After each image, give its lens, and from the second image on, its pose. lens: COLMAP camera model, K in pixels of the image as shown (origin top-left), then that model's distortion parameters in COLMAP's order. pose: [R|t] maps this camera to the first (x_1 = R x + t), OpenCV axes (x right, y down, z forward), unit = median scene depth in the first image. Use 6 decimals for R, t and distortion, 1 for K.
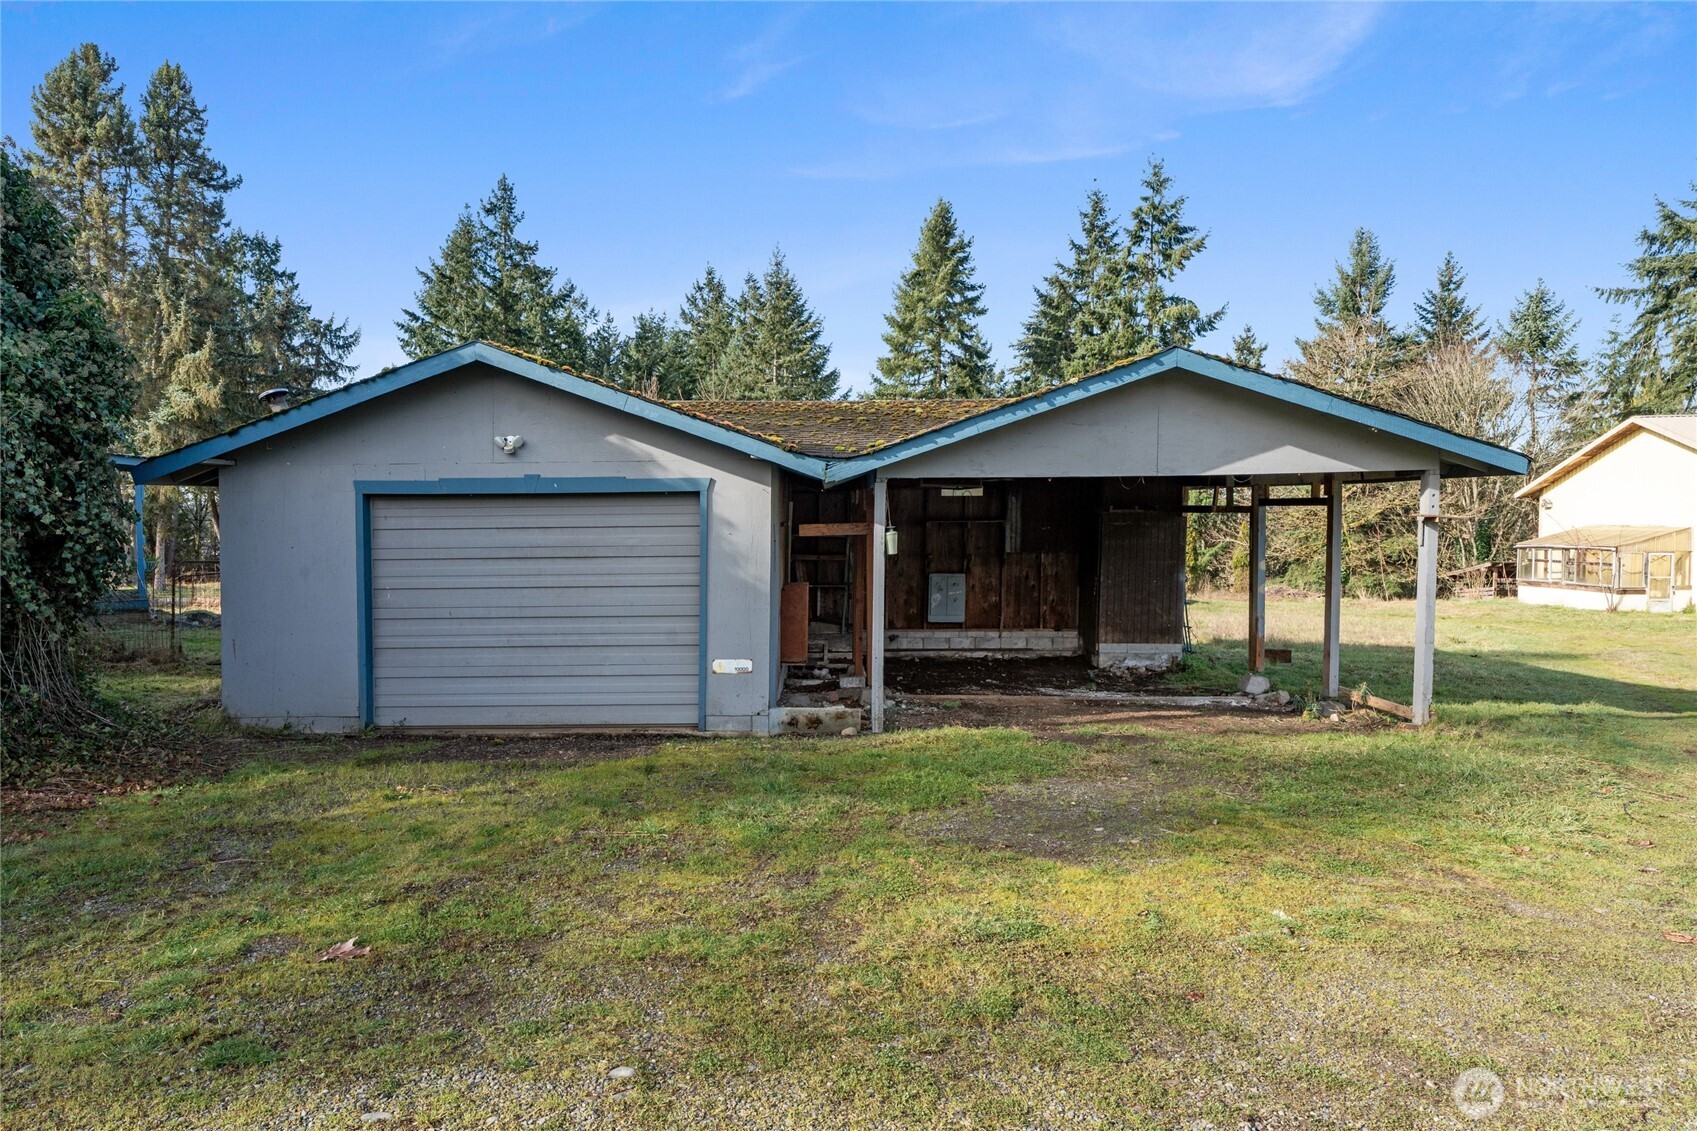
lens RADIAL K [[1023.3, 0, 848.5], [0, 1023.3, 565.5], [0, 0, 1]] dist [-0.003785, -0.002002]
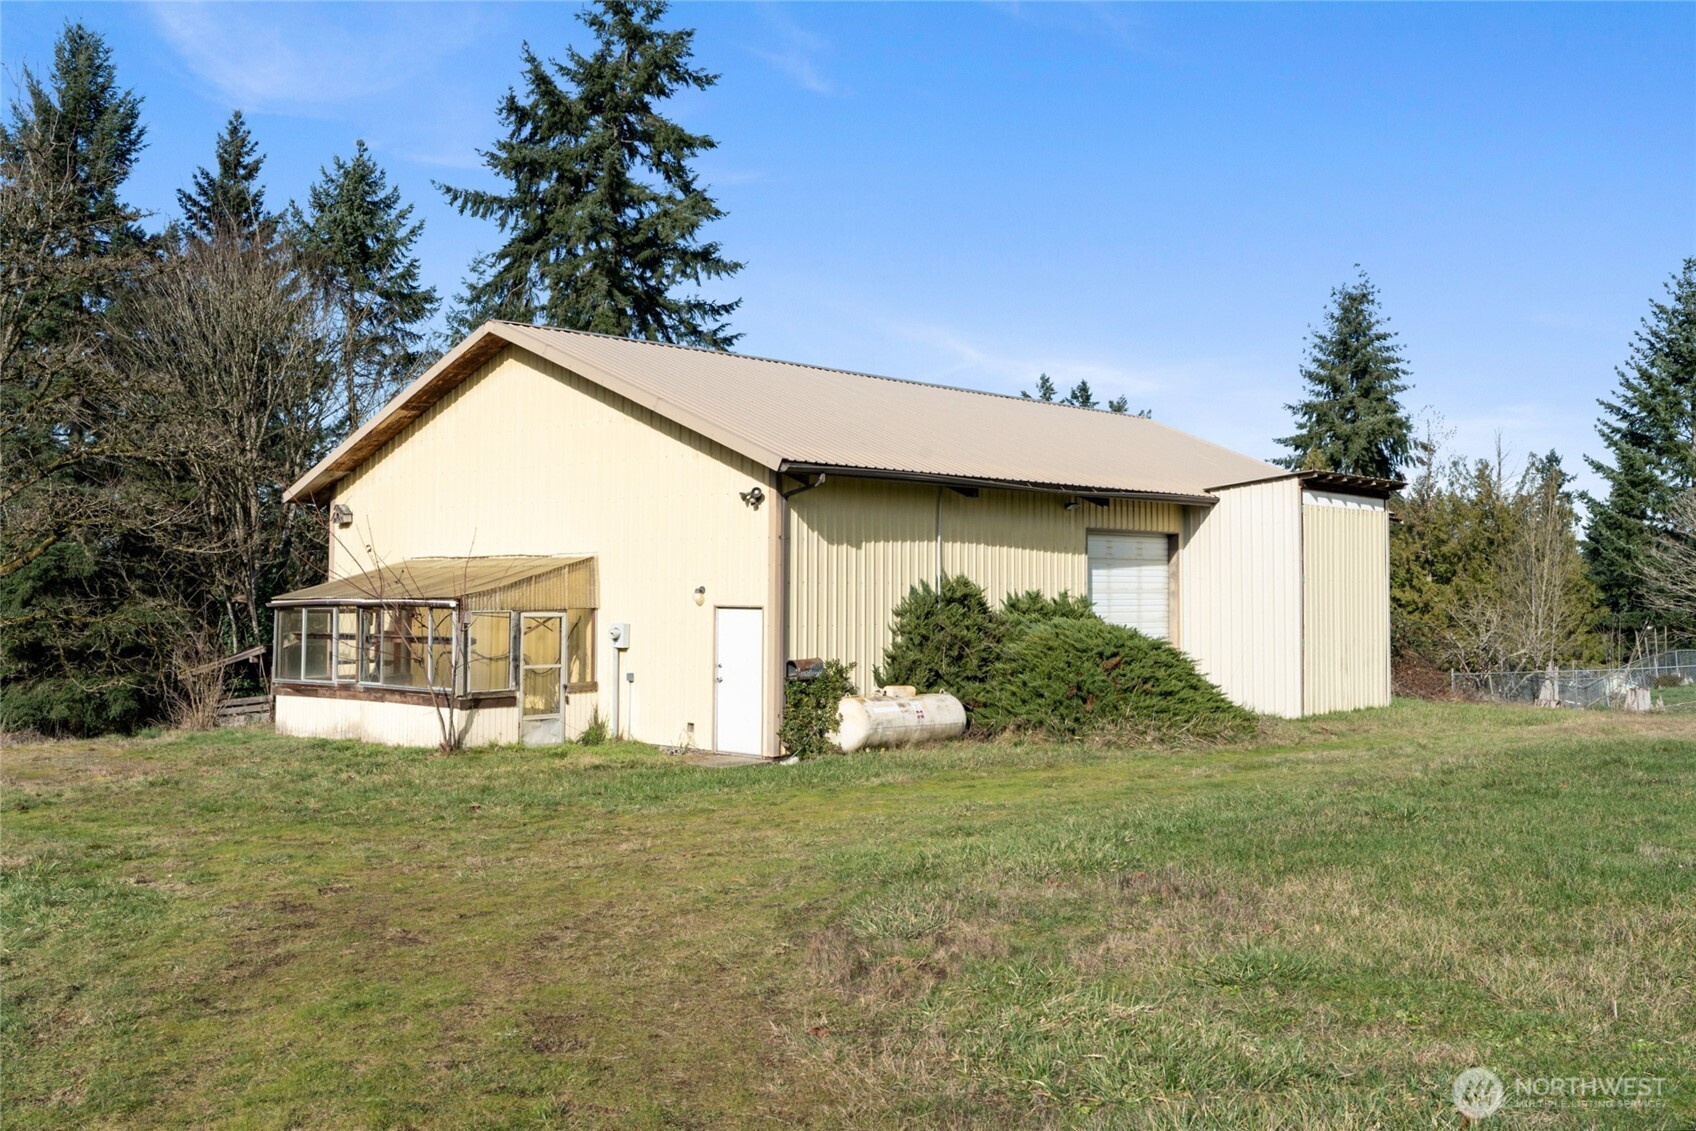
lens RADIAL K [[1463.5, 0, 848.0], [0, 1463.5, 565.5], [0, 0, 1]] dist [0.005167, 0.006701]
pose [[0.635489, 0.025861, 0.771677, 0.310634], [0.025439, 0.998195, -0.054402, 0.004560], [-0.771691, 0.054202, 0.633684, 0.393750]]
